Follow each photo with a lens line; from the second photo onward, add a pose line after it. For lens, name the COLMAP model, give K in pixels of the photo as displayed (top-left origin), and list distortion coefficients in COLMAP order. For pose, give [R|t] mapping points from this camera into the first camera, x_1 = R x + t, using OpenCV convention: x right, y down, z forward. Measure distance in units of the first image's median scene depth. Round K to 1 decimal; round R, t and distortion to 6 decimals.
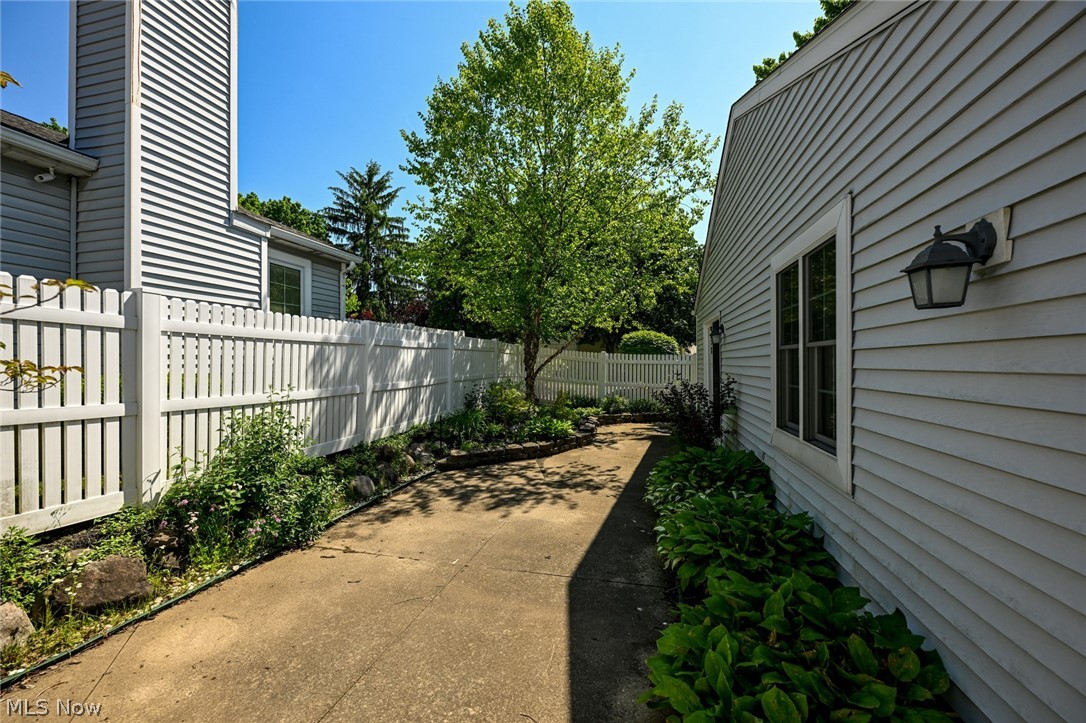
lens RADIAL K [[437.0, 0, 545.7], [0, 437.0, 361.1], [0, 0, 1]] dist [0.000539, -0.000755]
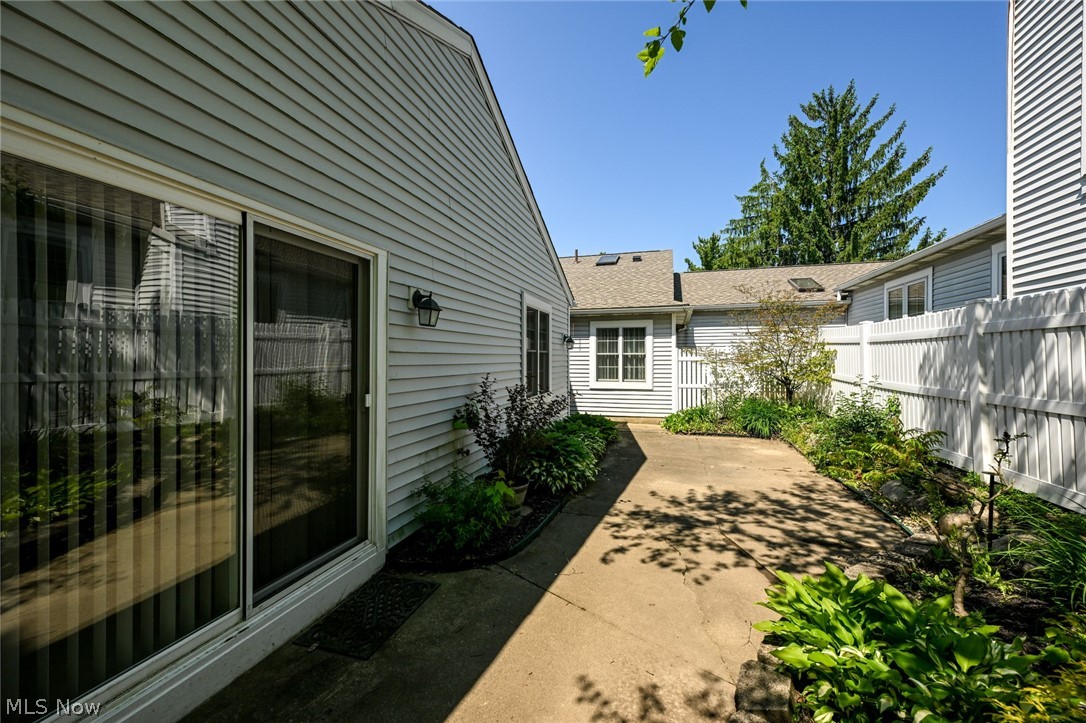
lens RADIAL K [[437.0, 0, 542.8], [0, 437.0, 363.9], [0, 0, 1]] dist [0.000539, -0.000755]
pose [[-0.999425, 0.008409, 0.032839, 0.130304], [0.008196, 0.999945, -0.006609, 0.007721], [-0.032893, -0.006336, -0.999439, 0.900734]]
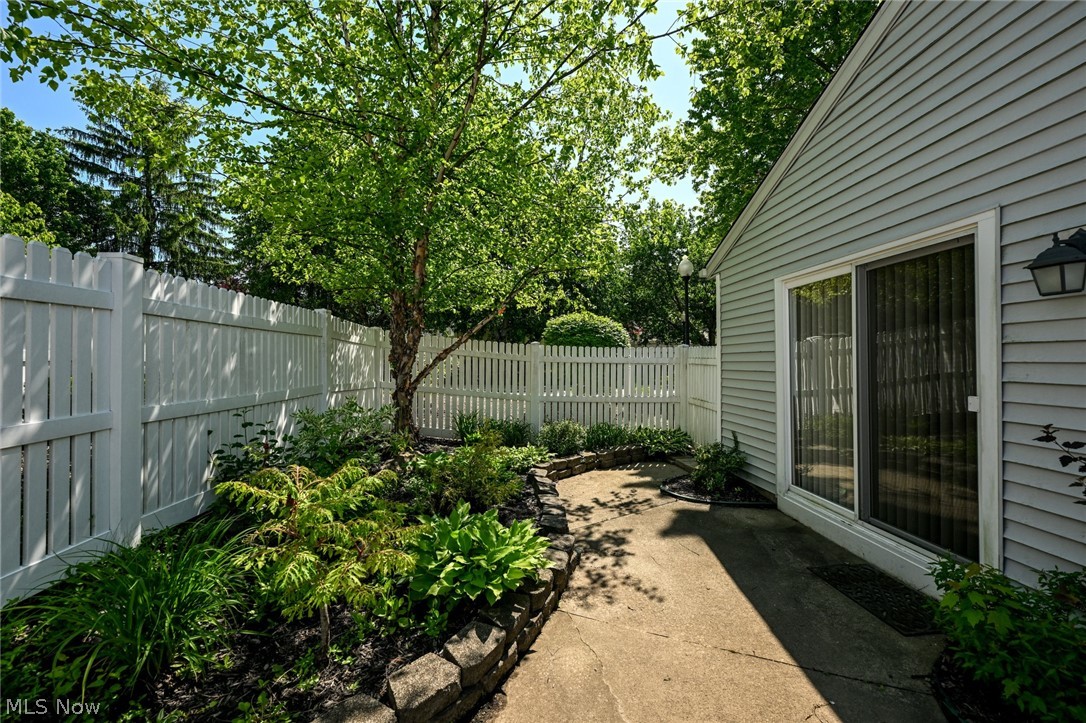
lens RADIAL K [[437.0, 0, 542.6], [0, 437.0, 360.0], [0, 0, 1]] dist [0.000539, -0.000755]
pose [[0.957669, -0.003469, 0.287851, -0.027184], [0.004476, 0.999986, -0.002839, 0.004054], [-0.287838, 0.004007, 0.957671, 0.486994]]
